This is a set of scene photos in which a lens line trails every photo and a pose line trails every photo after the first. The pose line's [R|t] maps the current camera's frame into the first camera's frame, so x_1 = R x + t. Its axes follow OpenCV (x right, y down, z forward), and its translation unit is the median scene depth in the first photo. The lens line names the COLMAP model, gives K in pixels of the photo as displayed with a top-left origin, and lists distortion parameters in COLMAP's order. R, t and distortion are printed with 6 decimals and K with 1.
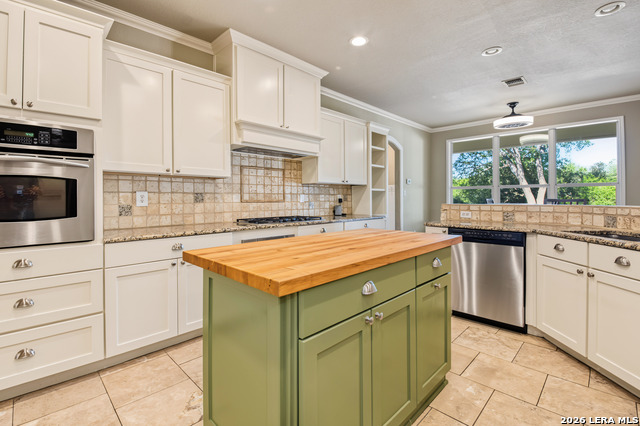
lens RADIAL K [[303.7, 0, 323.0], [0, 303.7, 197.3], [0, 0, 1]] dist [-0.003043, -0.001629]
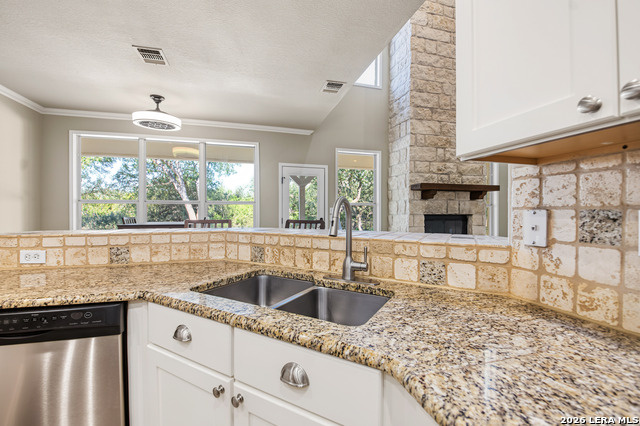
lens RADIAL K [[279.0, 0, 320.0], [0, 279.0, 213.0], [0, 0, 1]] dist [0.003166, -0.015712]
pose [[0.521936, -0.004853, 0.852971, 0.281502], [0.000962, 0.999987, 0.005101, -0.011688], [-0.852984, -0.001842, 0.521933, 0.320800]]
